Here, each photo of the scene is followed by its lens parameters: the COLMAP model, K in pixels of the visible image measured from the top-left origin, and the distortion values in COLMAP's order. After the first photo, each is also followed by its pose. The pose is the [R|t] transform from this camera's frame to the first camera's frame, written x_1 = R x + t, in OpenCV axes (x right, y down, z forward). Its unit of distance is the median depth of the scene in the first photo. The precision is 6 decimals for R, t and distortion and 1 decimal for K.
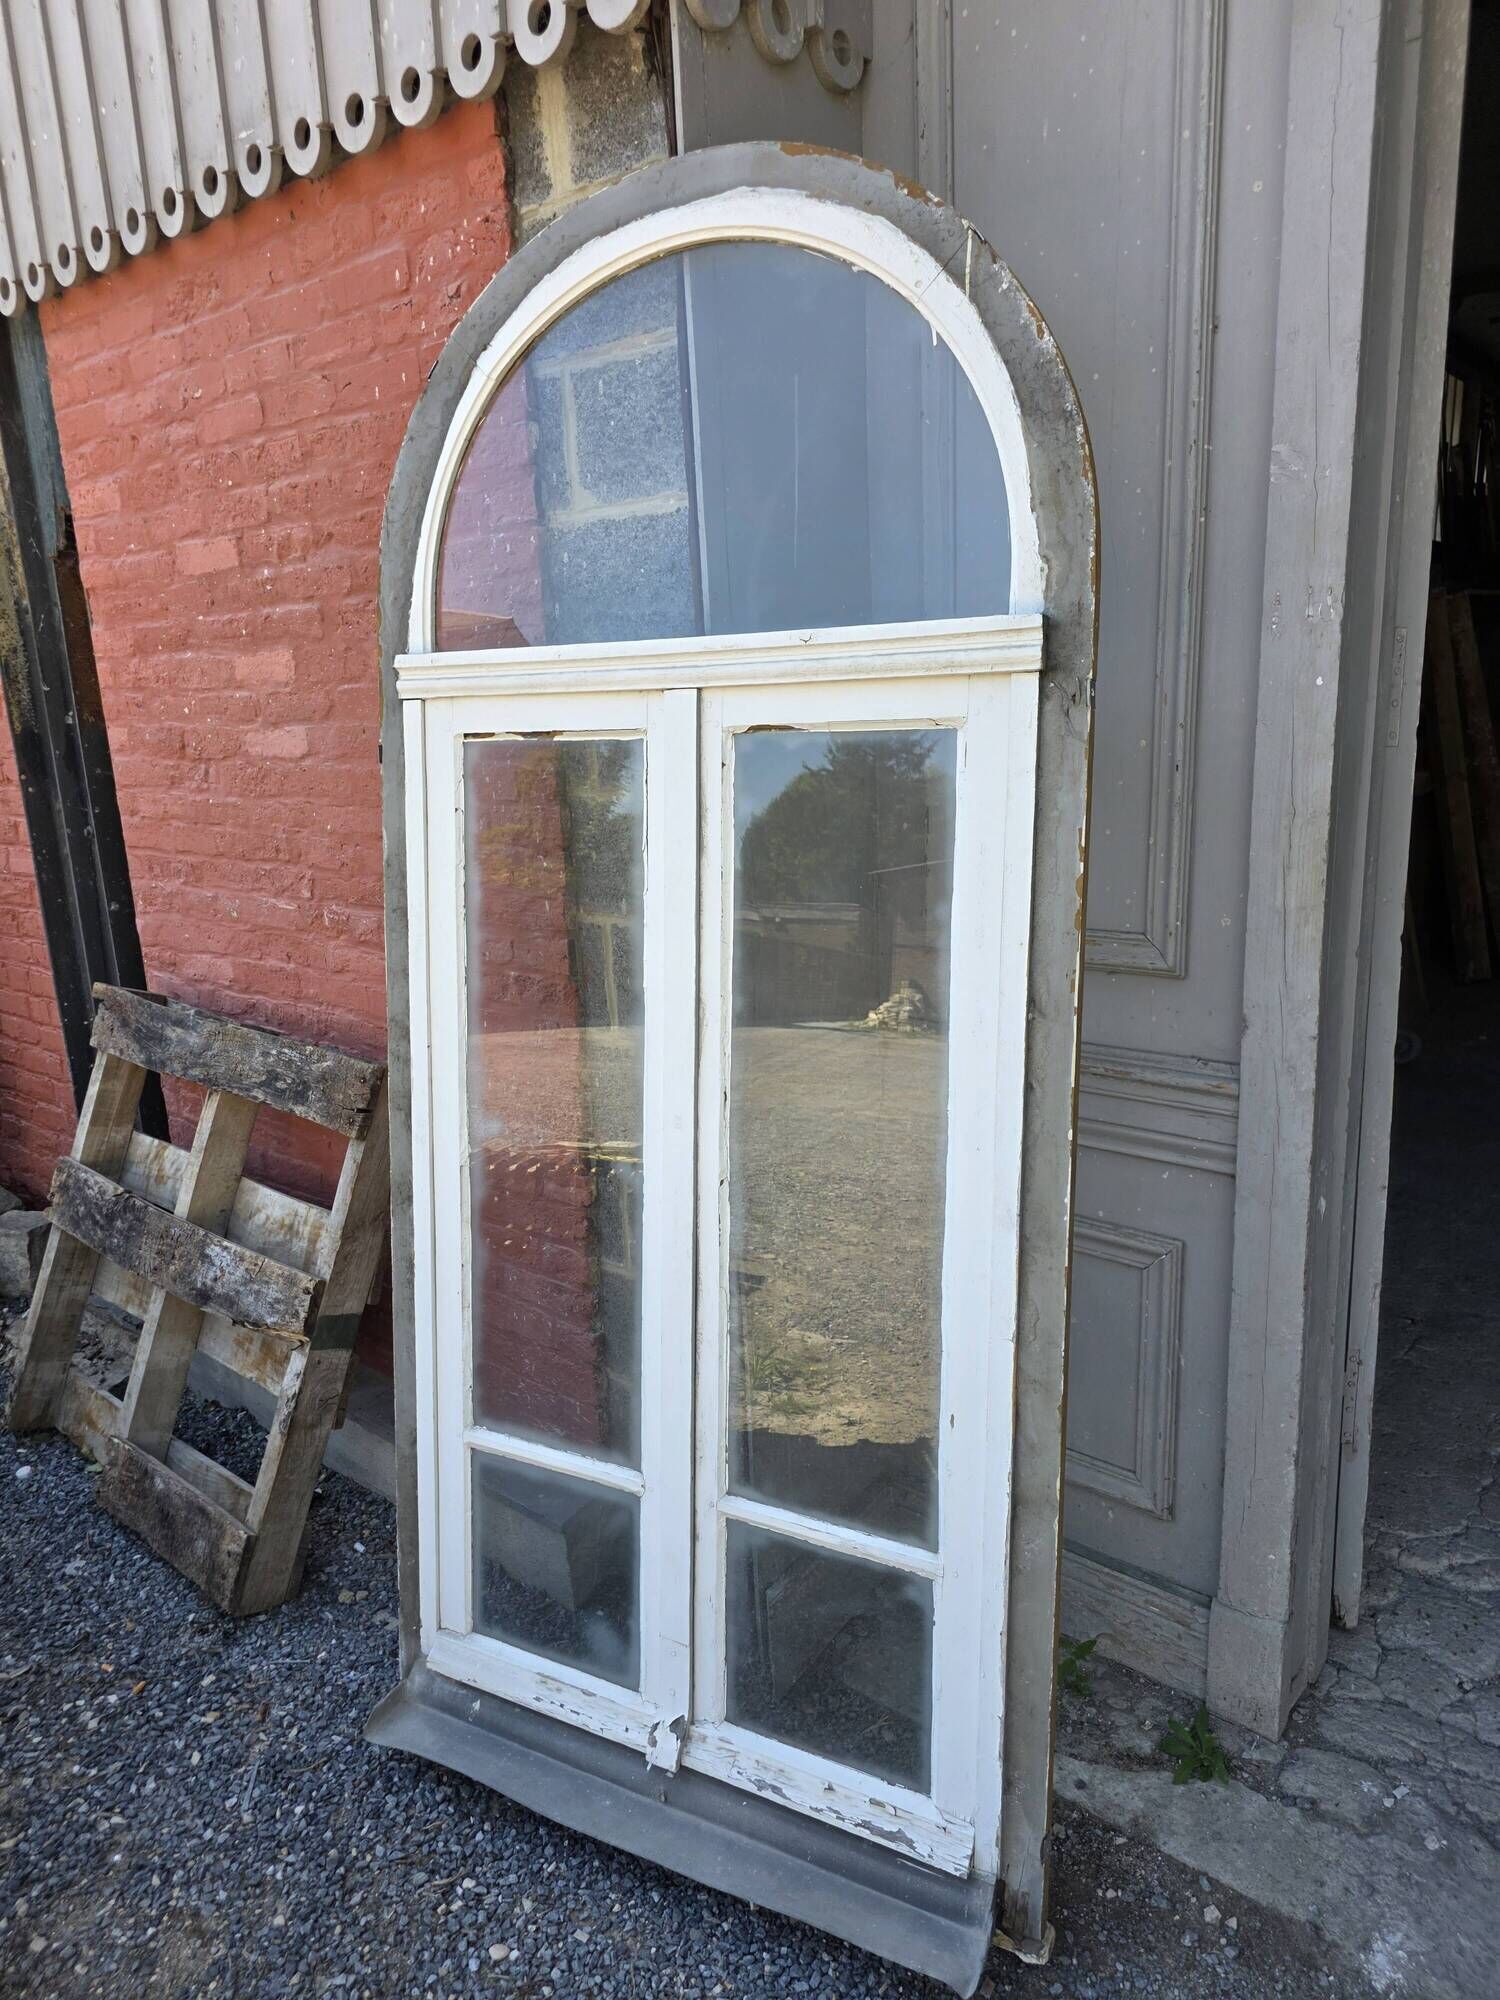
lens RADIAL K [[1348.0, 0, 736.7], [0, 1348.0, 990.4], [0, 0, 1]] dist [0.035560, -0.025901]
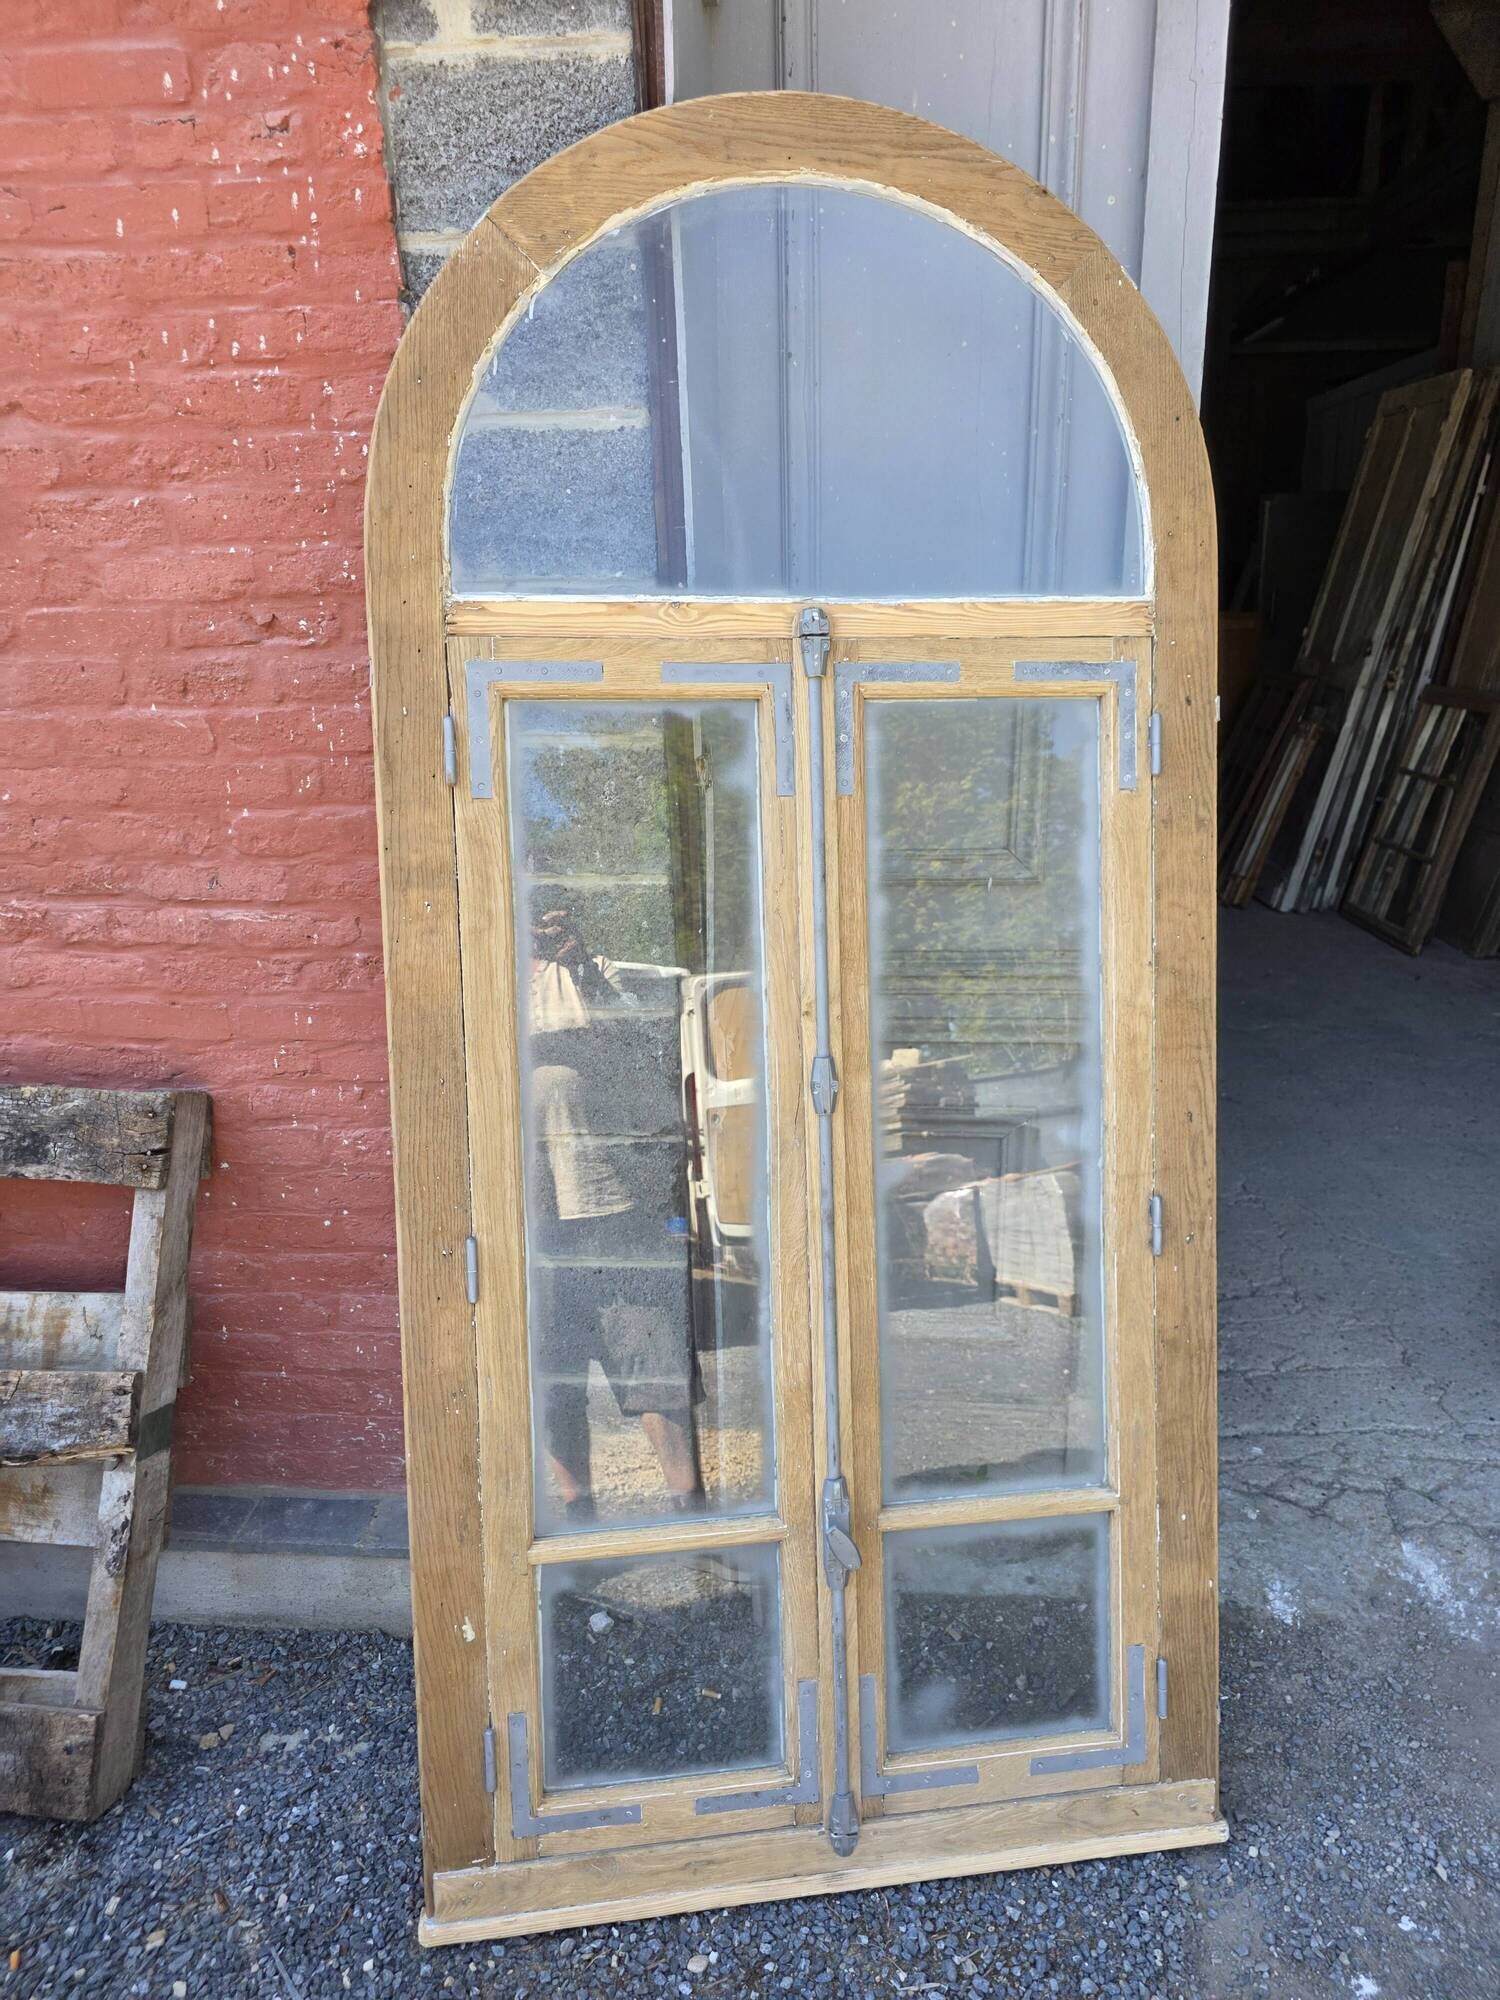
lens RADIAL K [[1348.0, 0, 769.7], [0, 1348.0, 995.2], [0, 0, 1]] dist [0.035560, -0.025901]
pose [[0.814889, -0.136356, 0.563349, -0.518892], [0.111564, 0.990659, 0.078406, -0.030244], [-0.568779, -0.001042, 0.822490, 0.170247]]
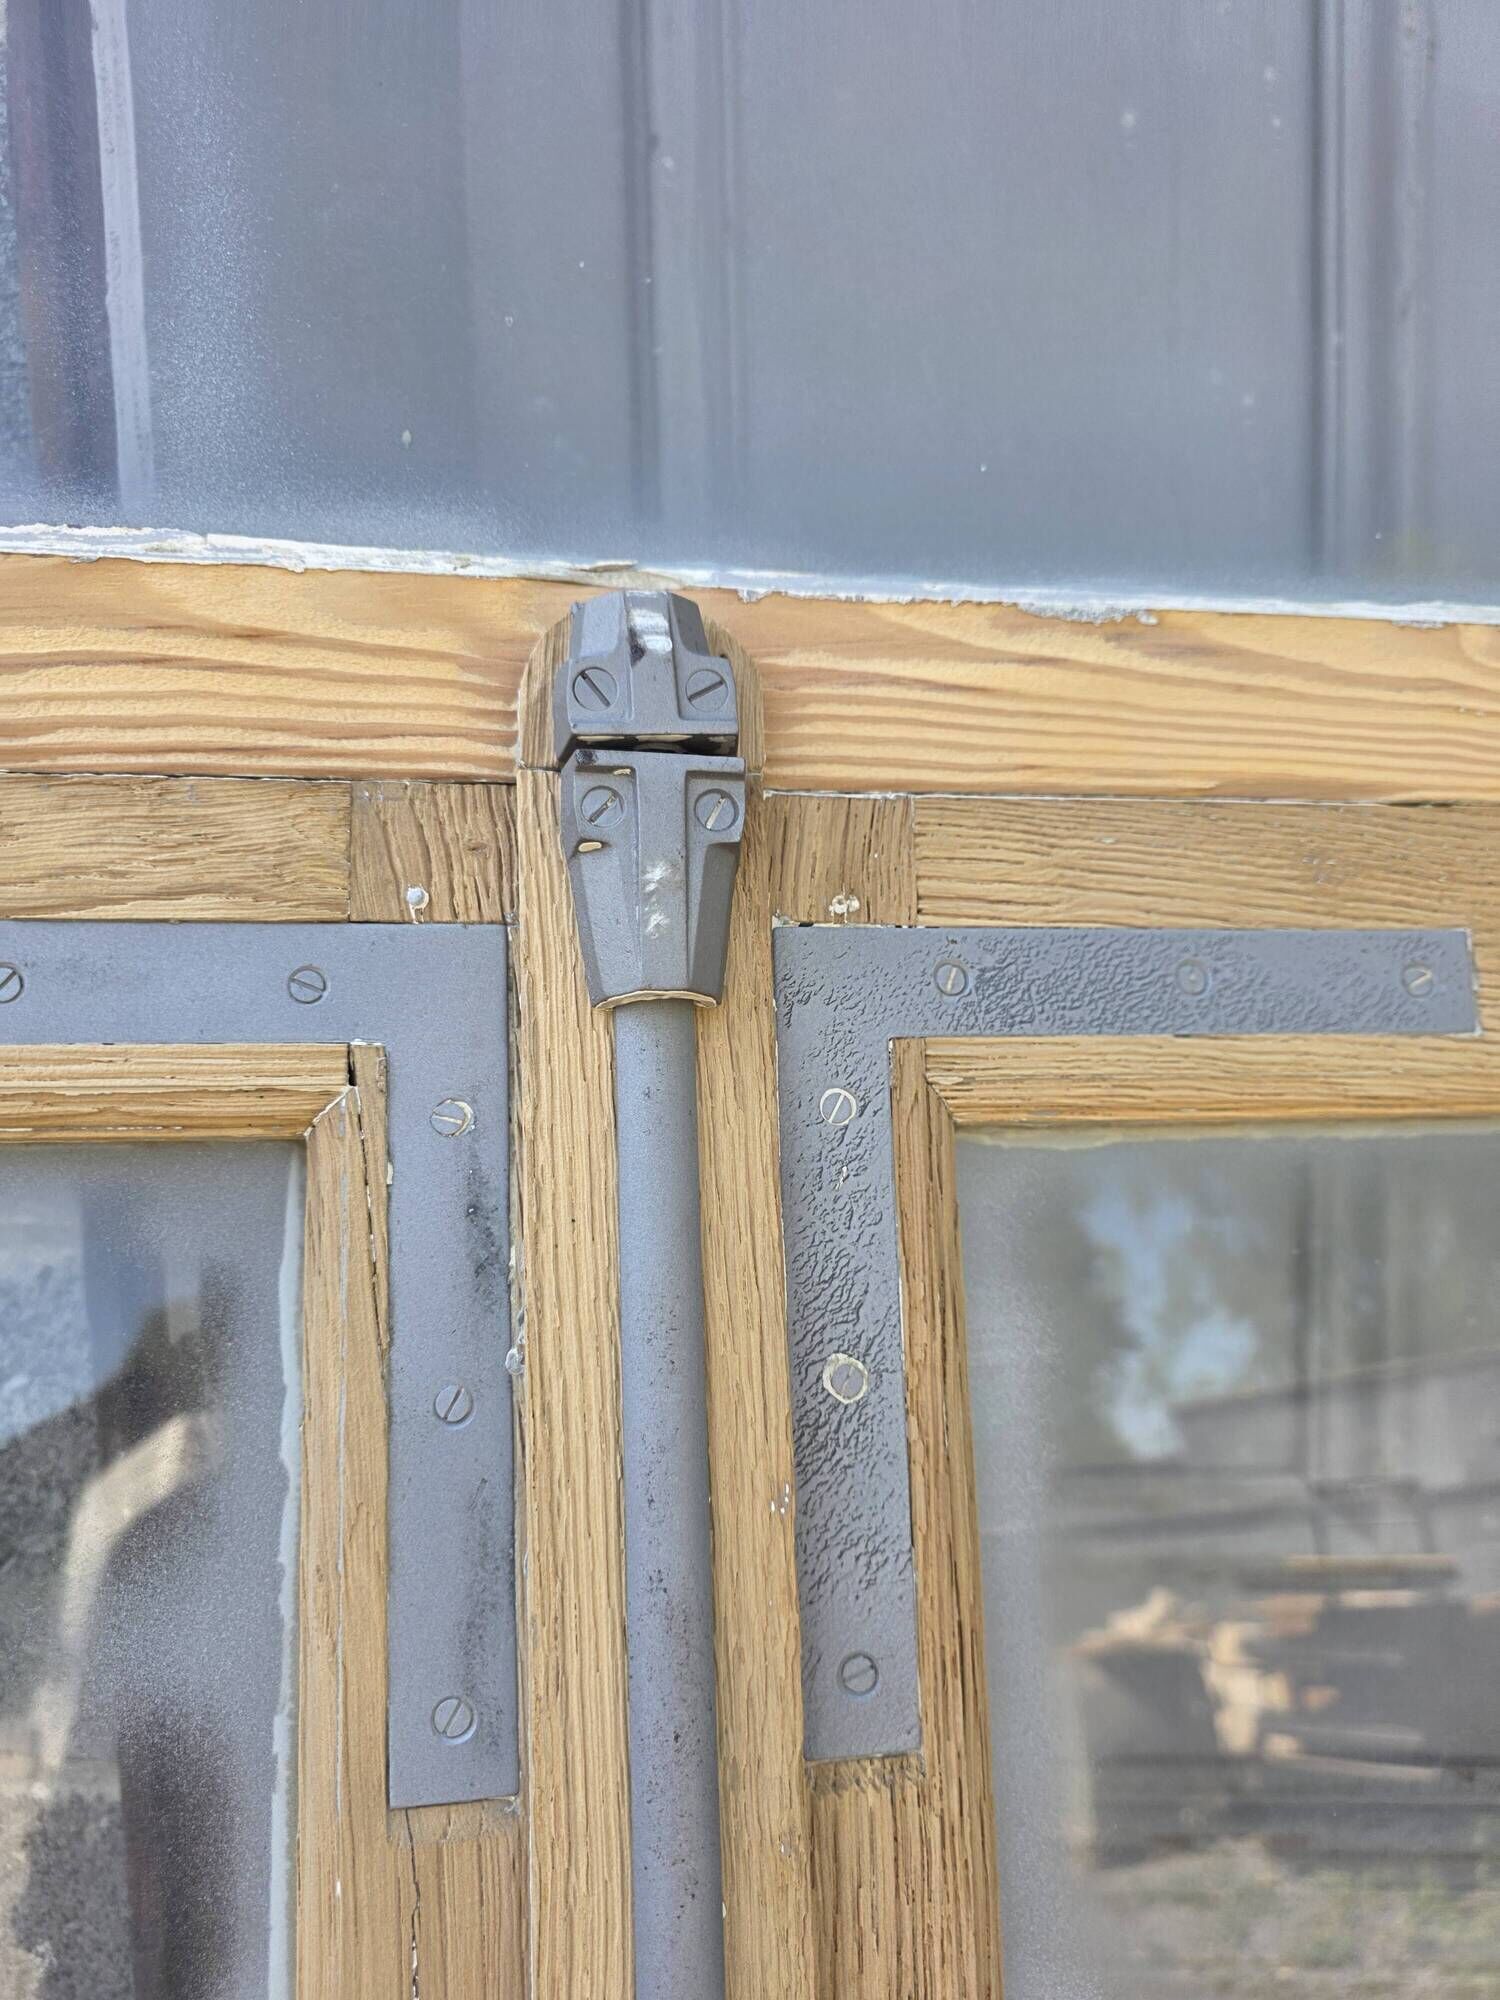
lens RADIAL K [[1392.6, 0, 759.1], [0, 1392.6, 1004.8], [0, 0, 1]] dist [-0.010032, 0.013622]
pose [[0.805157, -0.011111, 0.592958, -0.069009], [0.117251, 0.983072, -0.140790, -0.136927], [-0.581356, 0.182883, 0.792830, 0.730145]]
